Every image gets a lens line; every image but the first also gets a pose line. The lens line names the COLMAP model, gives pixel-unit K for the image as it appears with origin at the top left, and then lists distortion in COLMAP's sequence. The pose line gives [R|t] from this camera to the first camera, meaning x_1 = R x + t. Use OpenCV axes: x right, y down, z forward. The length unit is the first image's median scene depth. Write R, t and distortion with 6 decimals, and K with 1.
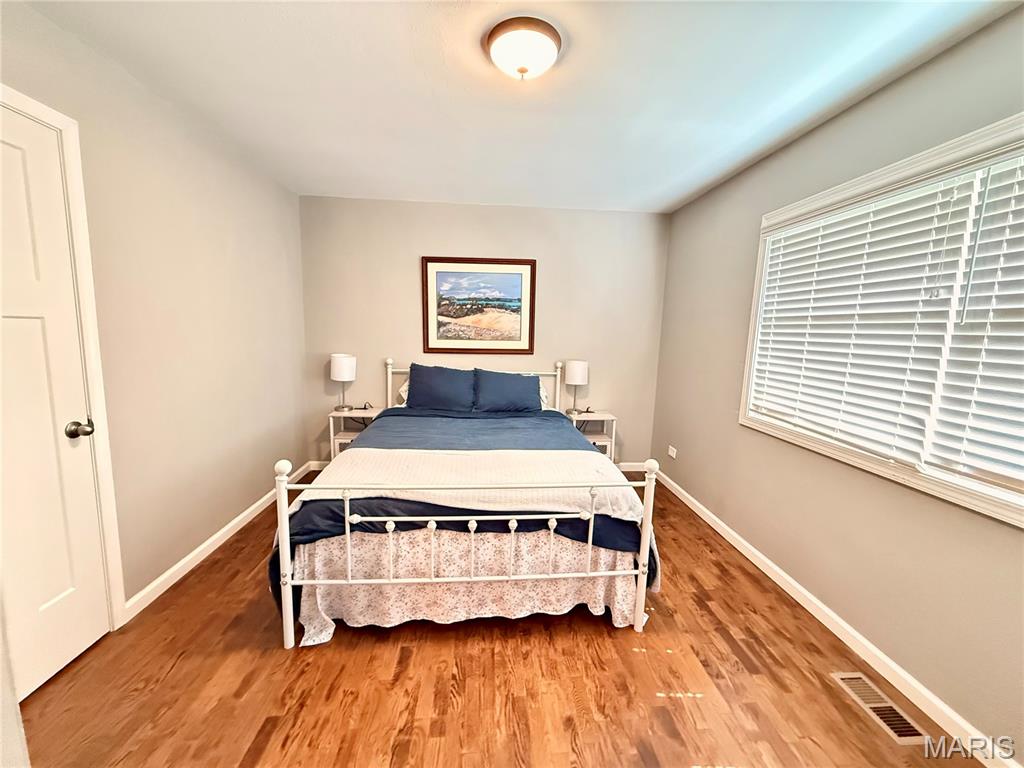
lens RADIAL K [[407.9, 0, 510.4], [0, 407.9, 384.3], [0, 0, 1]] dist [-0.000884, 0.000368]
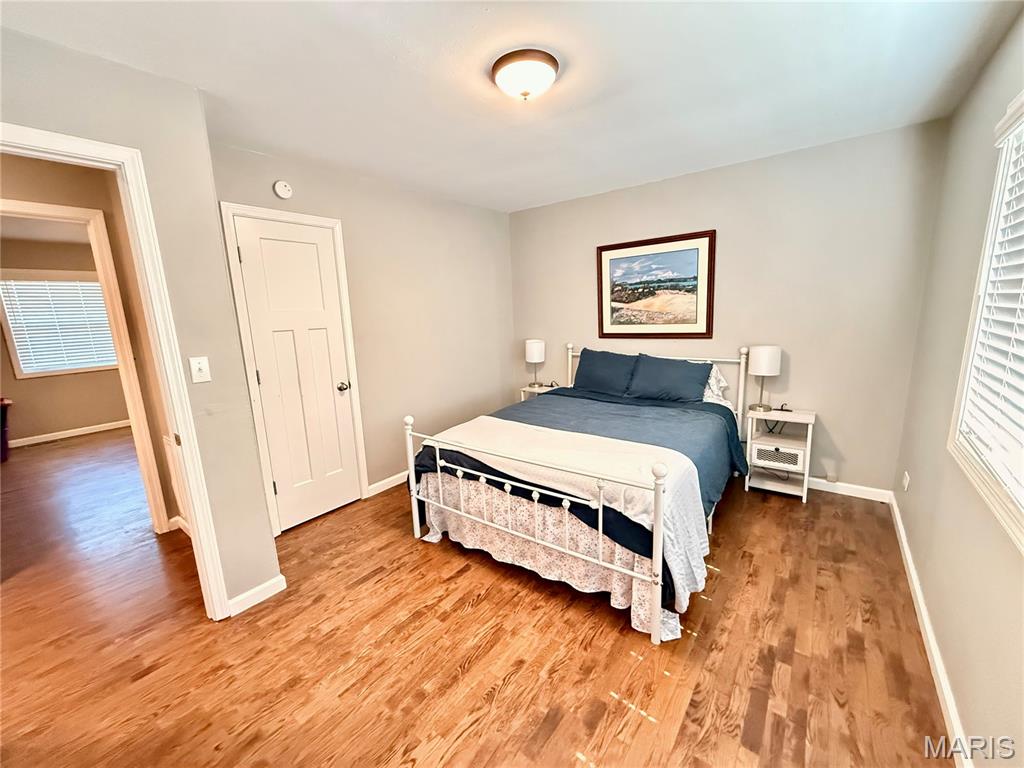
lens RADIAL K [[407.9, 0, 509.0], [0, 407.9, 385.0], [0, 0, 1]] dist [-0.000884, 0.000368]
pose [[0.744219, 0.067230, -0.664544, 0.662766], [-0.029371, 0.997253, 0.067997, -0.041188], [0.667290, -0.031087, 0.744149, 0.098132]]
